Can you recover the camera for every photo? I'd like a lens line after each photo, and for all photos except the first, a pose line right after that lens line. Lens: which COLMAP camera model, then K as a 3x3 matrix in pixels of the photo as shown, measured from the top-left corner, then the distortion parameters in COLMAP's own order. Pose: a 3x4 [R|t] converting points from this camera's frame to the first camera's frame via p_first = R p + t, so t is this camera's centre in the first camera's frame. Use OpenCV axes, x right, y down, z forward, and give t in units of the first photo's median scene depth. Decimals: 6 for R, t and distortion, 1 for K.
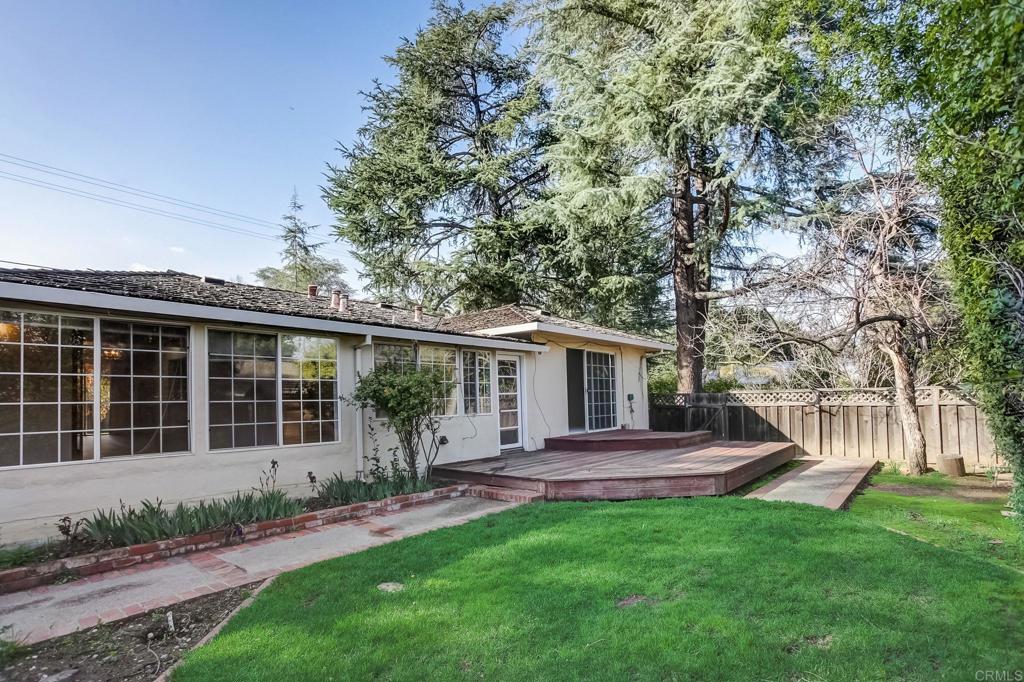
lens RADIAL K [[520.4, 0, 498.7], [0, 520.4, 374.0], [0, 0, 1]] dist [-0.084793, 0.050323]
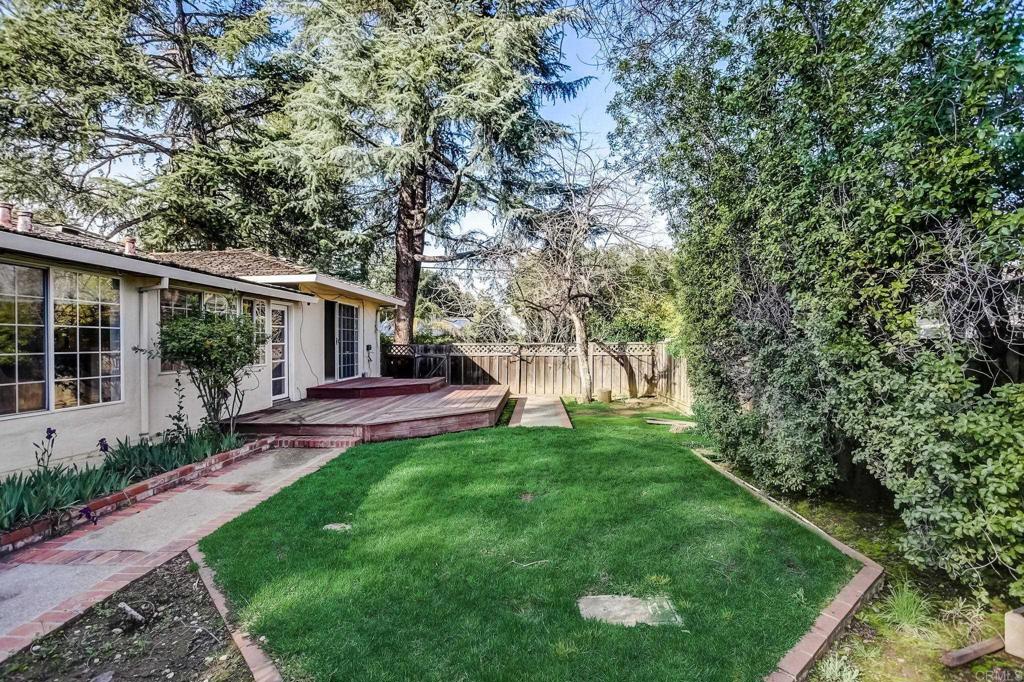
lens RADIAL K [[510.8, 0, 506.5], [0, 510.8, 339.8], [0, 0, 1]] dist [-0.071739, 0.037934]
pose [[0.790404, 0.014338, 0.612418, -0.304851], [-0.034609, 0.999174, 0.021276, -0.007352], [-0.611608, -0.038012, 0.790248, -0.022532]]
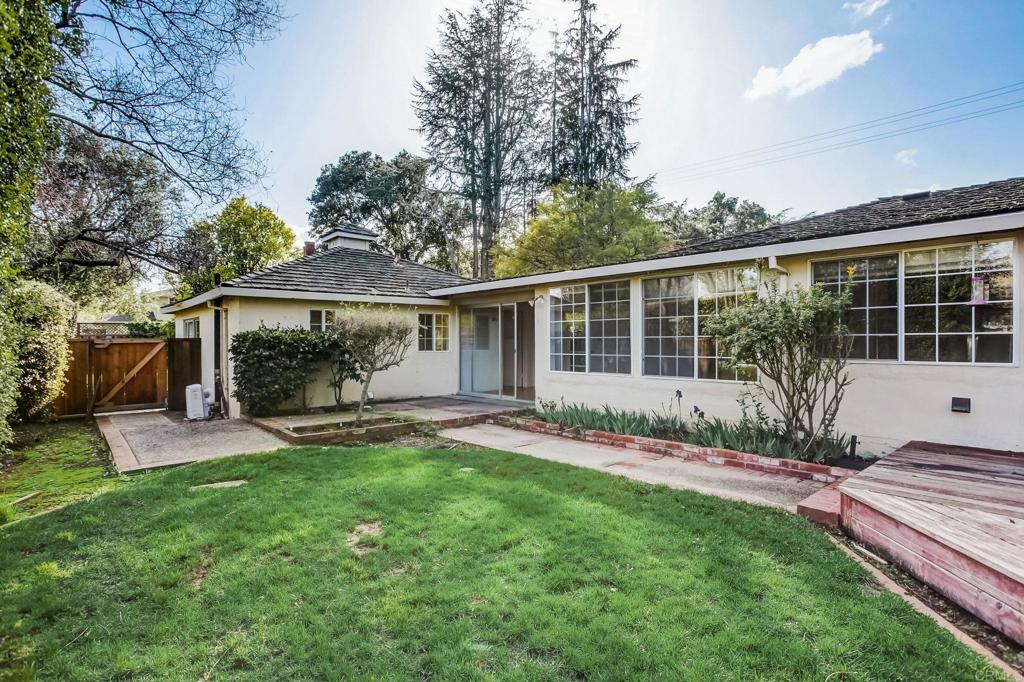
lens RADIAL K [[510.8, 0, 506.5], [0, 510.8, 339.8], [0, 0, 1]] dist [-0.071739, 0.037934]
pose [[-0.134554, 0.014623, -0.990798, 0.599655], [0.051960, 0.998620, 0.007682, 0.028012], [0.989543, -0.050448, -0.135128, 0.683835]]
